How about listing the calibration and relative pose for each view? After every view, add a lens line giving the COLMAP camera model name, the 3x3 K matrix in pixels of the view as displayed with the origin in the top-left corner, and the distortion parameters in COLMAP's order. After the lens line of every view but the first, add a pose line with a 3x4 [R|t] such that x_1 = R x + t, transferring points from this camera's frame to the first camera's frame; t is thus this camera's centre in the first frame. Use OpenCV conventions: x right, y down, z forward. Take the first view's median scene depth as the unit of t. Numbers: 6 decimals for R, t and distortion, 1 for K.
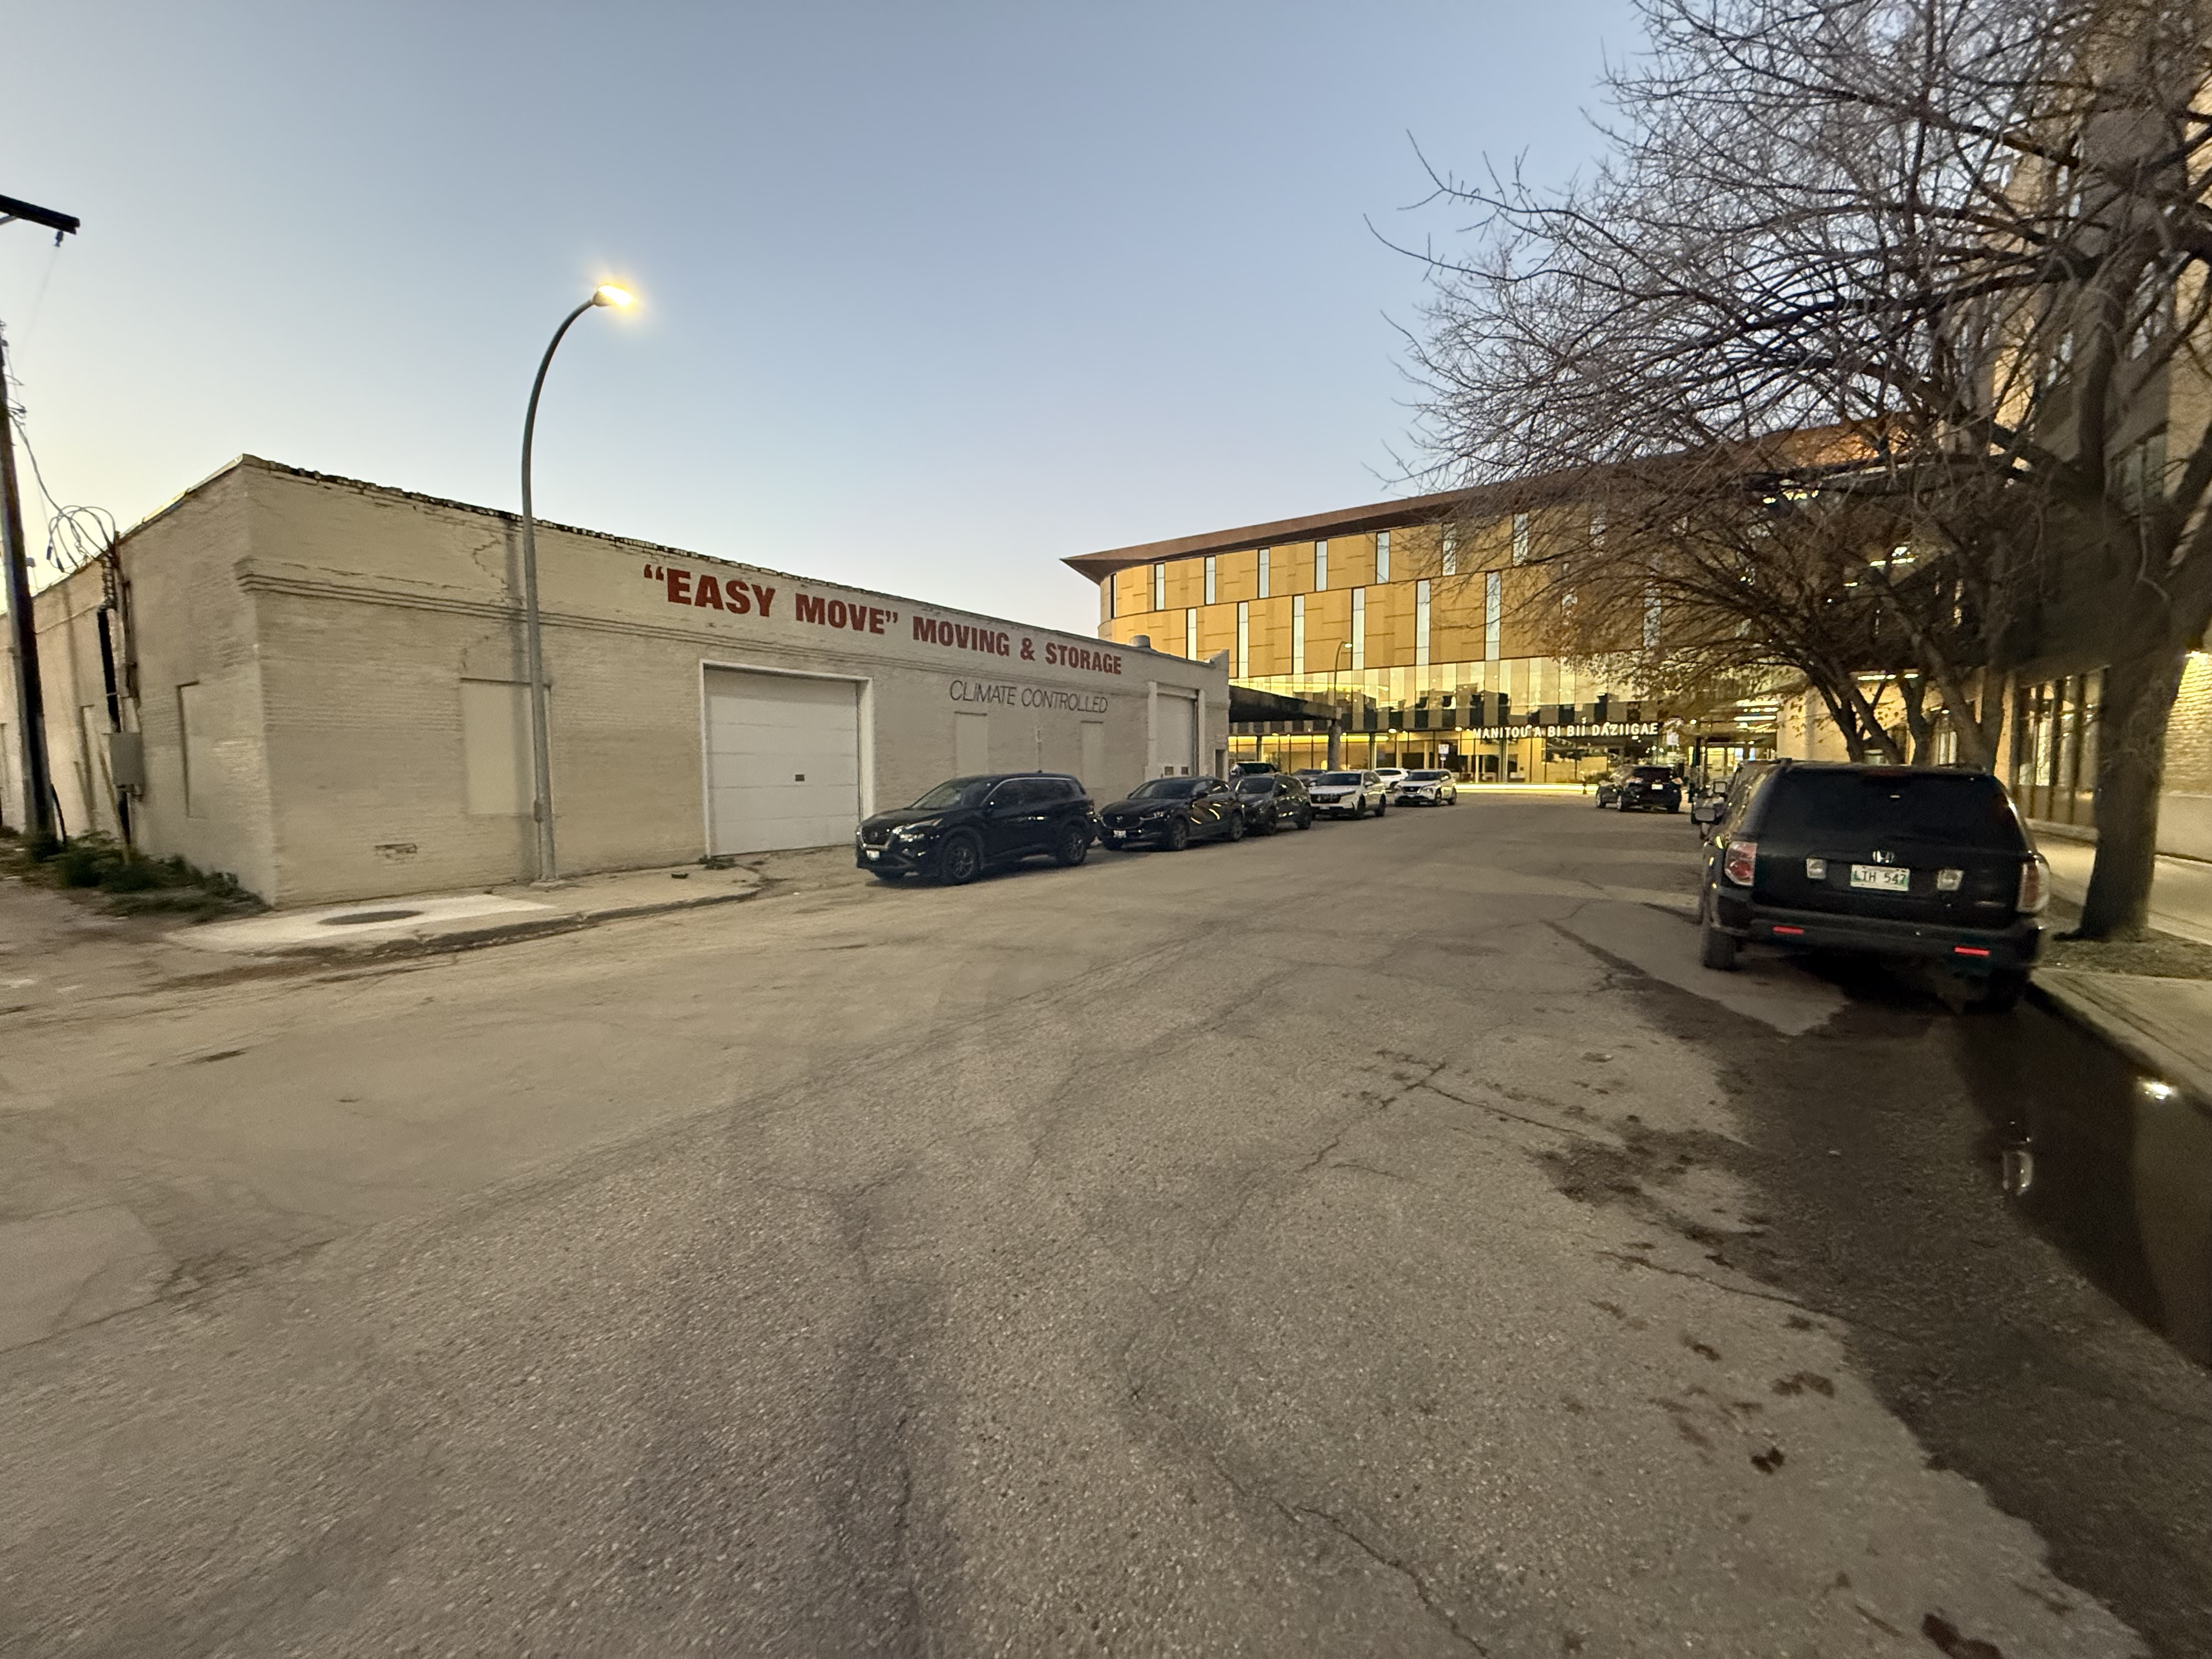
lens RADIAL K [[880.4, 0, 1106.0], [0, 880.4, 829.5], [0, 0, 1]] dist [0.000082, 0.000402]
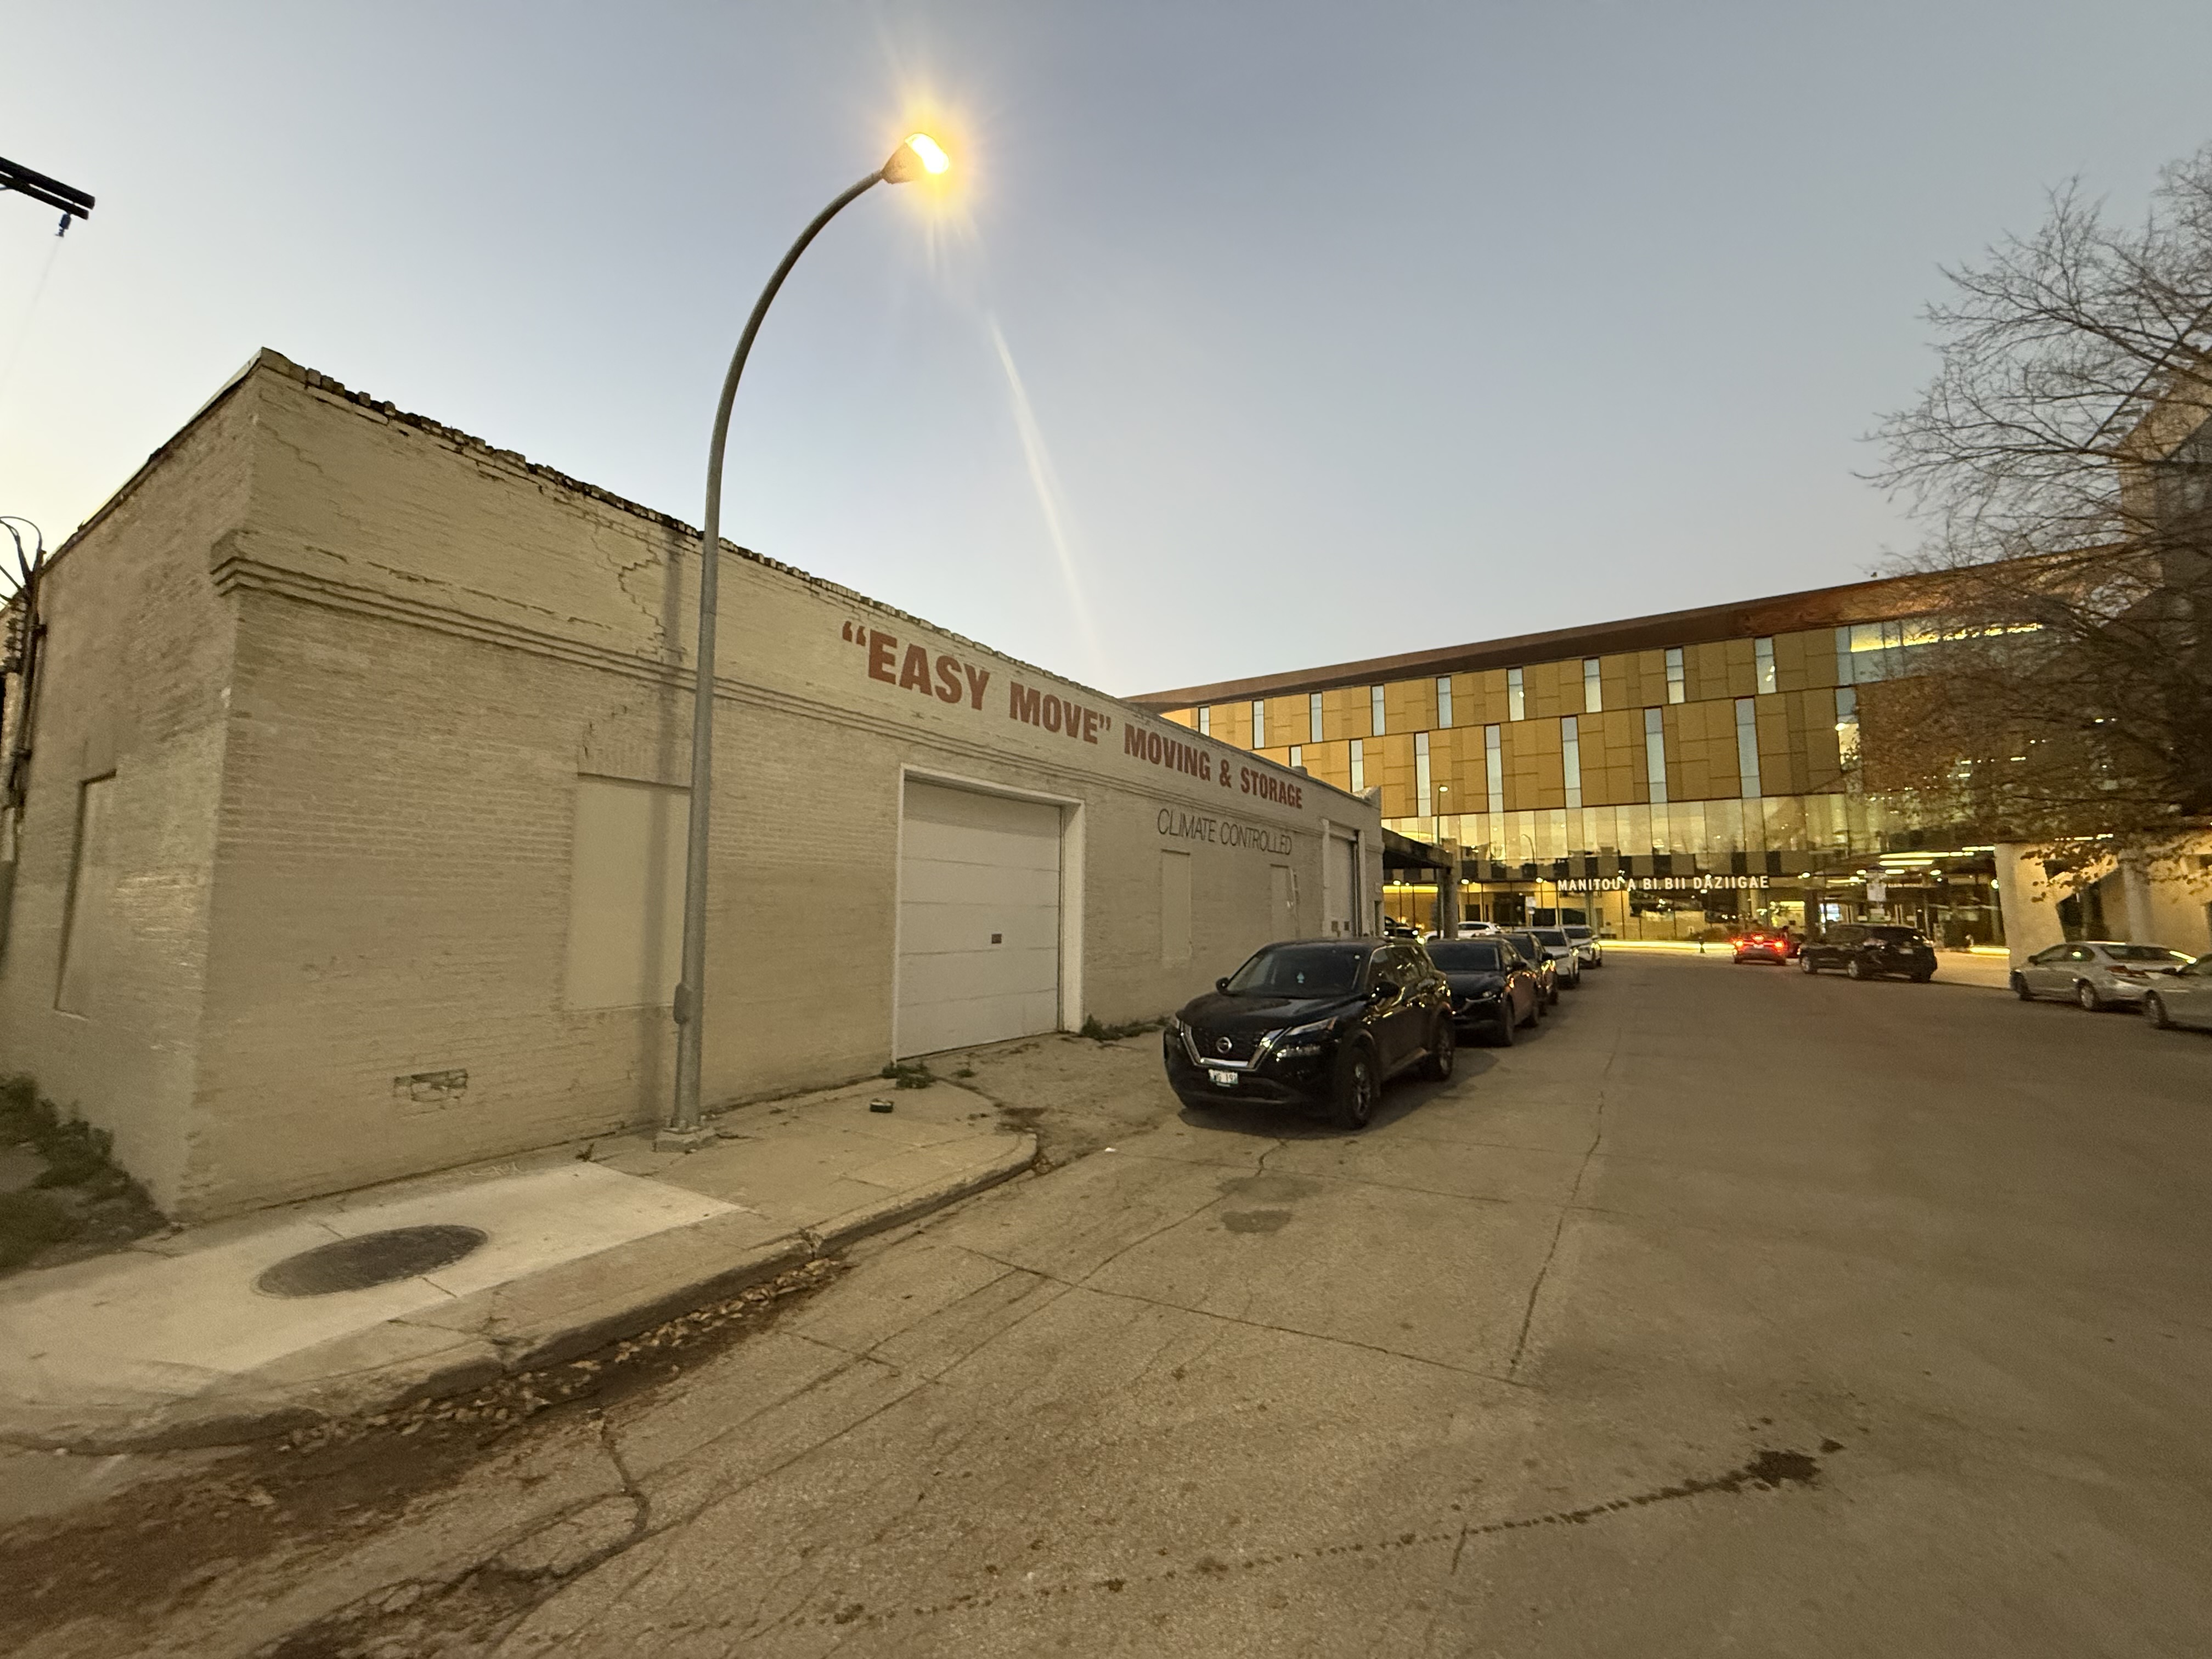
lens RADIAL K [[880.4, 0, 1106.0], [0, 880.4, 829.5], [0, 0, 1]] dist [0.000082, 0.000402]
pose [[0.999716, 0.012157, 0.020502, -0.314106], [-0.008575, 0.985993, -0.166565, -0.032417], [-0.022239, 0.166341, 0.985817, 0.337337]]
